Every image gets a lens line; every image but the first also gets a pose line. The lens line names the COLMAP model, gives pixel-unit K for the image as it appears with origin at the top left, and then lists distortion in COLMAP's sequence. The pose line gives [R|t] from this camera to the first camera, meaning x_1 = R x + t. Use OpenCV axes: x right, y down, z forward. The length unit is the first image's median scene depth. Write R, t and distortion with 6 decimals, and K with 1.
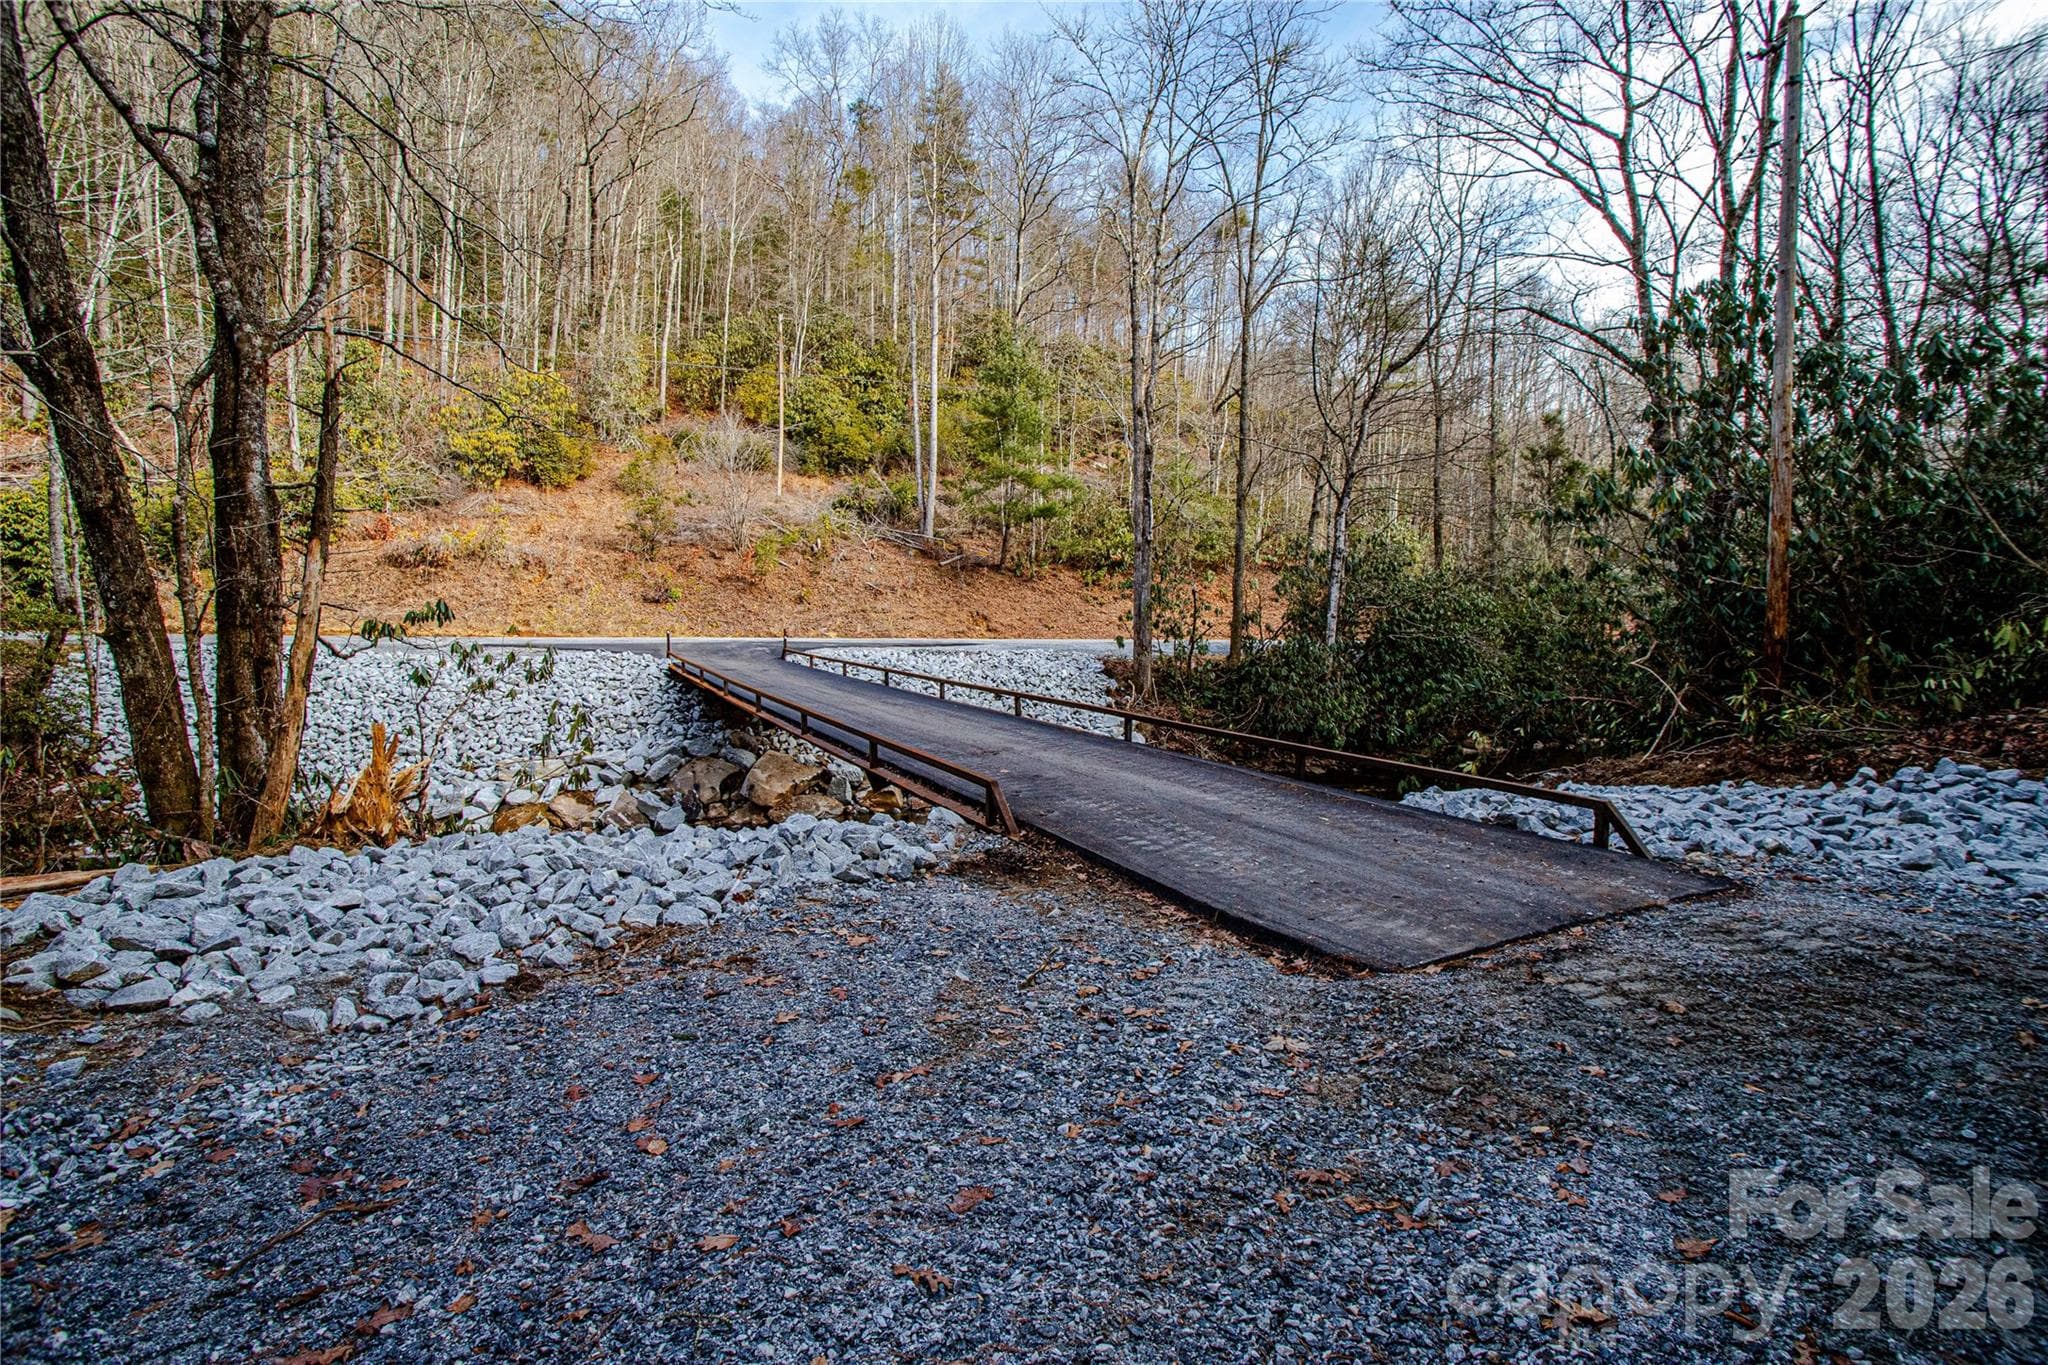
lens RADIAL K [[988.7, 0, 1024.0], [0, 988.7, 682.5], [0, 0, 1]] dist [-0.080083, 0.033959]
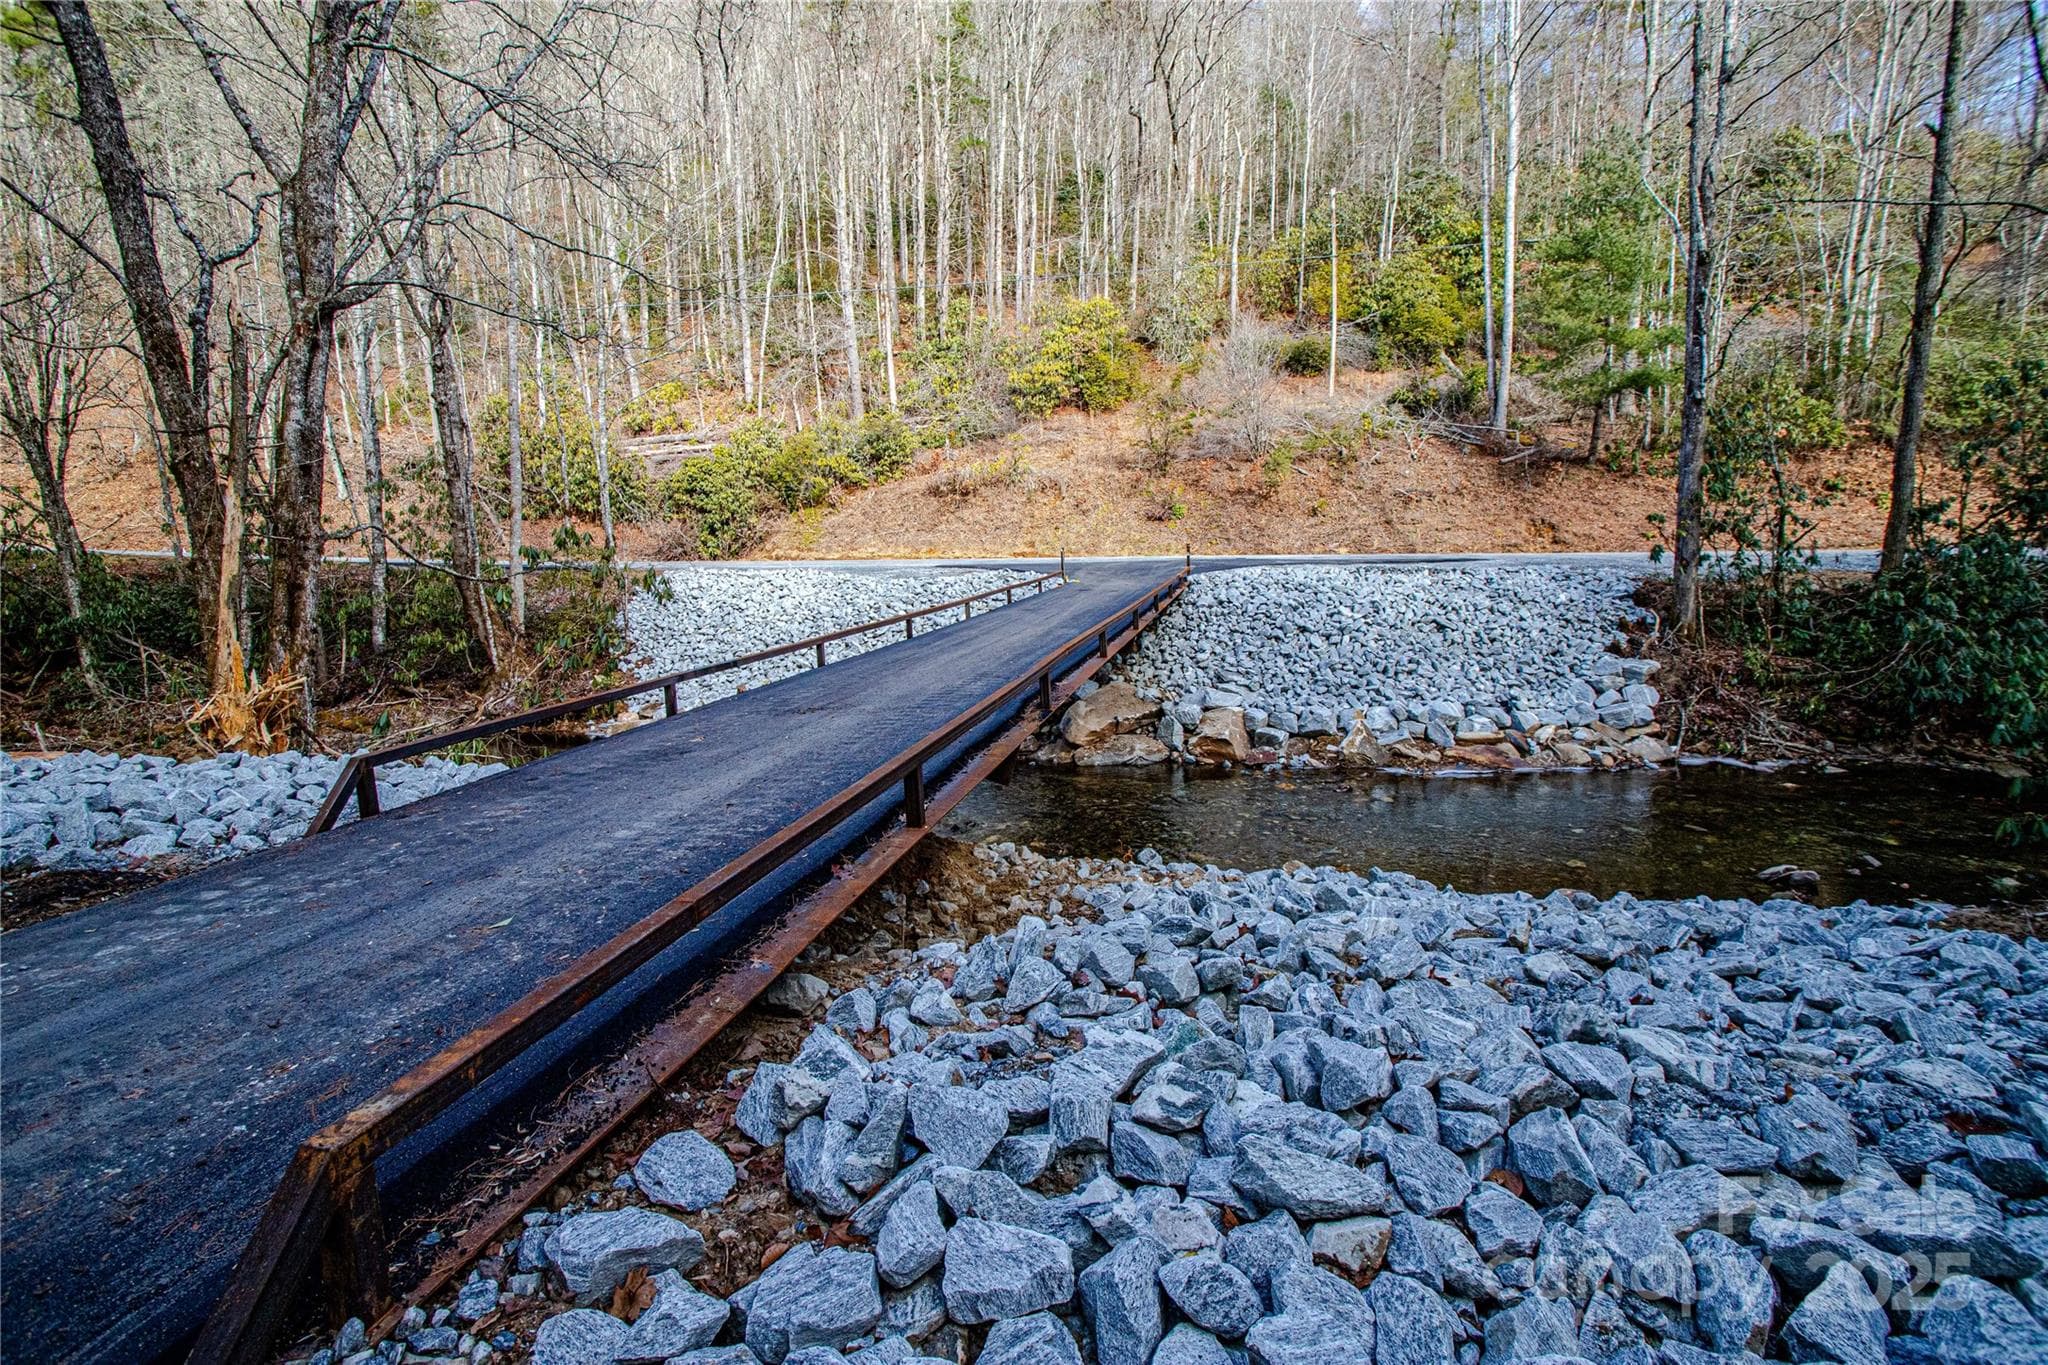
lens RADIAL K [[988.7, 0, 1024.0], [0, 988.7, 682.5], [0, 0, 1]] dist [-0.080083, 0.033959]
pose [[0.771118, 0.061598, -0.633705, 0.134256], [-0.010428, 0.996397, 0.084164, -0.002410], [0.636607, -0.058292, 0.768982, 0.140991]]
